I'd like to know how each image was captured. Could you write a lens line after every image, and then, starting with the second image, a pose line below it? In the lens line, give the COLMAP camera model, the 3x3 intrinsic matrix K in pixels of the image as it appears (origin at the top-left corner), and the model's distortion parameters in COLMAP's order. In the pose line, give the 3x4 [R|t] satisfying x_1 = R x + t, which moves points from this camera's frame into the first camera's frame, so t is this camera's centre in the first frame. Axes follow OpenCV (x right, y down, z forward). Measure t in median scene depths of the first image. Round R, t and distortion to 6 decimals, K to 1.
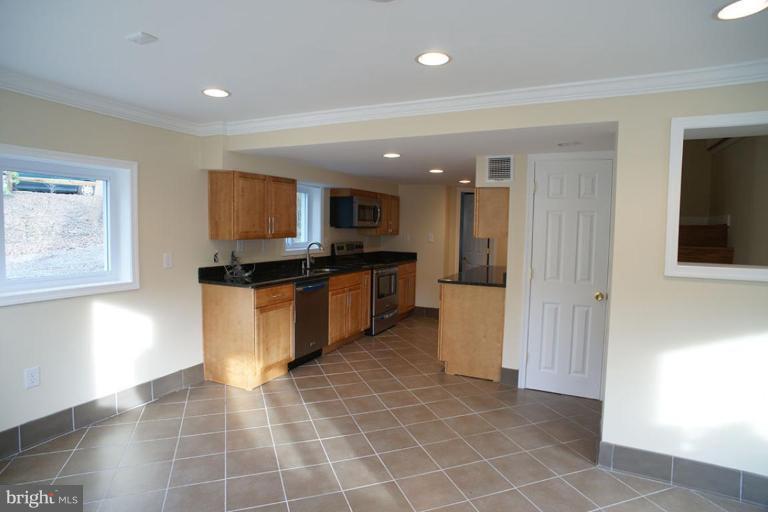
lens RADIAL K [[437.2, 0, 384.0], [0, 437.2, 256.0], [0, 0, 1]] dist [-0.104164, 0.070484]
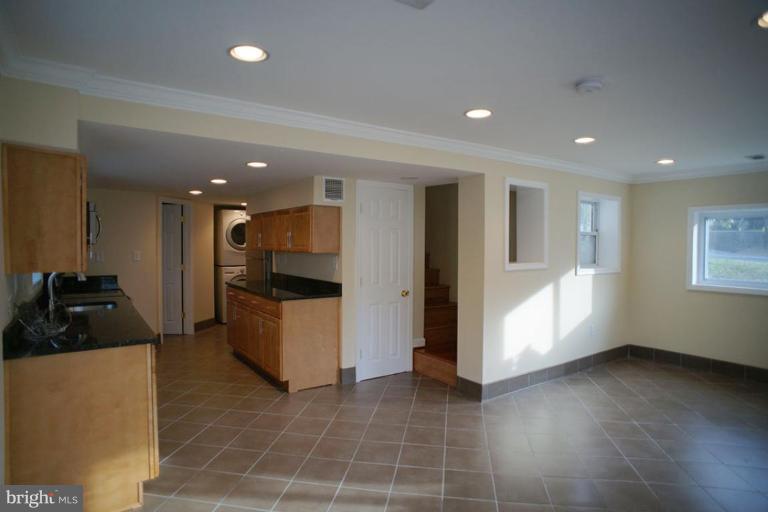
lens RADIAL K [[437.2, 0, 384.0], [0, 437.2, 256.0], [0, 0, 1]] dist [-0.104164, 0.070484]
pose [[0.491094, -0.042266, 0.870081, -0.615921], [0.062733, 0.997945, 0.013069, -0.037895], [-0.868845, 0.048165, 0.492736, 0.337935]]
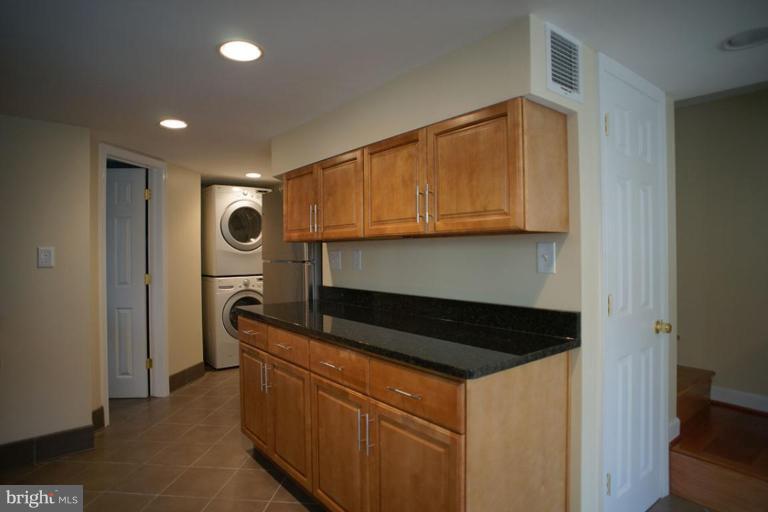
lens RADIAL K [[437.2, 0, 384.0], [0, 437.2, 256.0], [0, 0, 1]] dist [-0.104164, 0.070484]
pose [[0.437745, -0.028894, 0.898635, -0.171751], [0.076599, 0.997048, -0.005255, -0.027848], [-0.895830, 0.071135, 0.438666, 0.951953]]
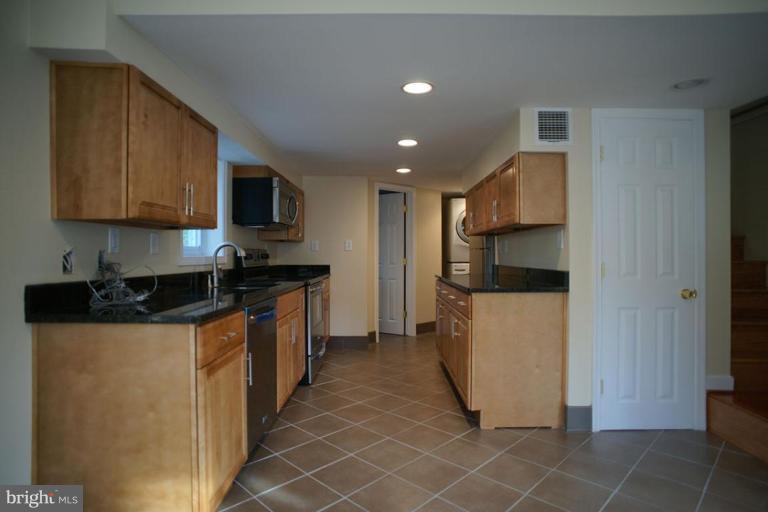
lens RADIAL K [[437.2, 0, 384.0], [0, 437.2, 256.0], [0, 0, 1]] dist [-0.104164, 0.070484]
pose [[0.904037, -0.020292, 0.426973, -0.282479], [0.046551, 0.997605, -0.051150, 0.034454], [-0.424912, 0.066118, 0.902817, 0.474039]]
